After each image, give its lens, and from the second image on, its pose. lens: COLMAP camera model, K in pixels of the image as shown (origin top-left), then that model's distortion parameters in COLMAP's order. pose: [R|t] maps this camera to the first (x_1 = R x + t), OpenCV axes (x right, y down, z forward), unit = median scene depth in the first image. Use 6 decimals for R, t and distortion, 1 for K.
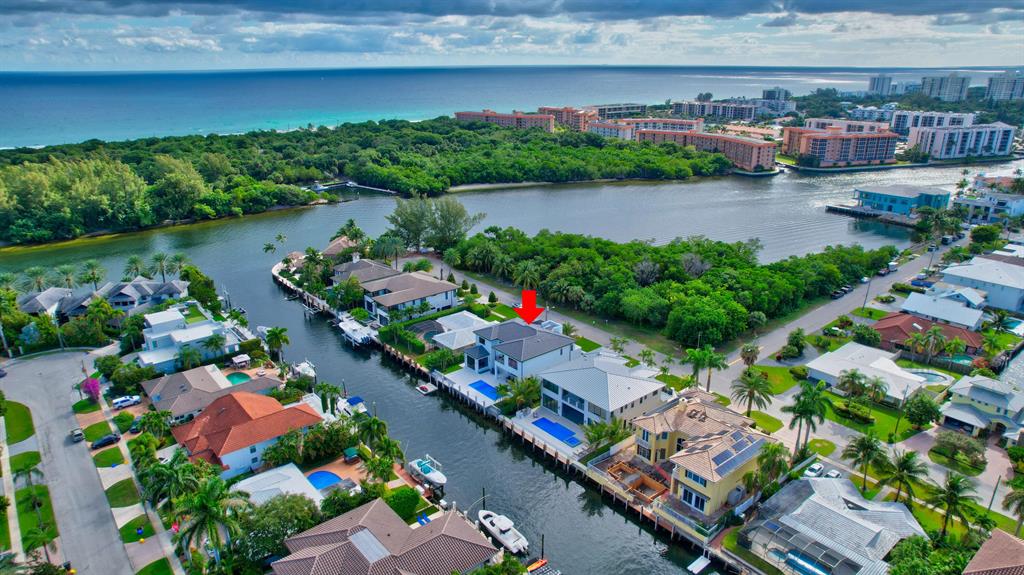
lens RADIAL K [[660.3, 0, 519.8], [0, 660.3, 287.7], [0, 0, 1]] dist [-0.072899, 0.068548]
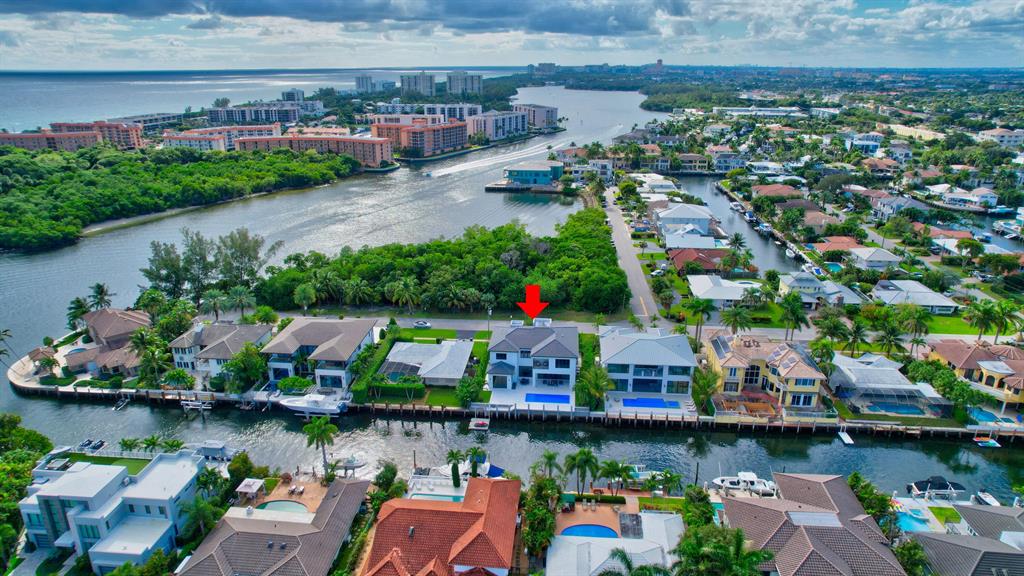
lens RADIAL K [[660.3, 0, 519.8], [0, 660.3, 288.2], [0, 0, 1]] dist [-0.072899, 0.068548]
pose [[0.701795, -0.228078, 0.674880, -0.254713], [0.230558, 0.969093, 0.087755, -0.034925], [-0.674037, 0.094013, 0.732691, 0.112810]]
